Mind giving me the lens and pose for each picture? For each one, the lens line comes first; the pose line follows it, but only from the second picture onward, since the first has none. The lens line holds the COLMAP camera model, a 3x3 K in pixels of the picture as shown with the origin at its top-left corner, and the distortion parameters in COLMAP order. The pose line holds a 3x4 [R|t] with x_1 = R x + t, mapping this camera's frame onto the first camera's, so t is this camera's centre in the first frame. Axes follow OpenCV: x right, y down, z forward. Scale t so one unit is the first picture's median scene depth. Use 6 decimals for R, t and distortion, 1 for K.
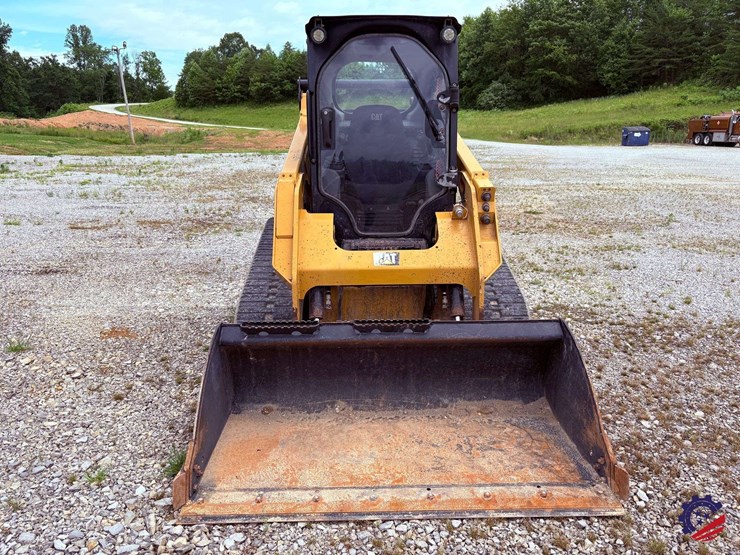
lens RADIAL K [[560.8, 0, 363.4], [0, 560.8, 275.5], [0, 0, 1]] dist [0.043658, -0.051718]
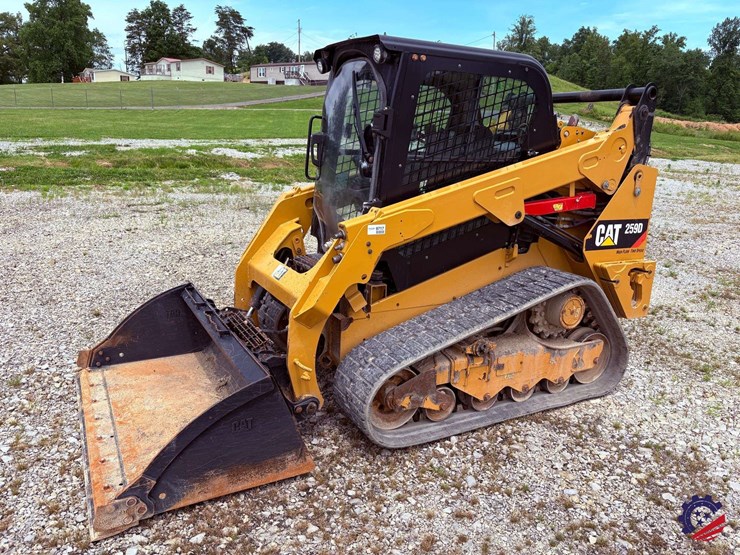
lens RADIAL K [[554.1, 0, 367.5], [0, 554.1, 275.1], [0, 0, 1]] dist [0.035513, -0.040425]
pose [[0.458525, 0.241155, -0.855336, 1.009552], [-0.241732, 0.960031, 0.141086, -0.211885], [0.855173, 0.142070, 0.498493, 0.600213]]
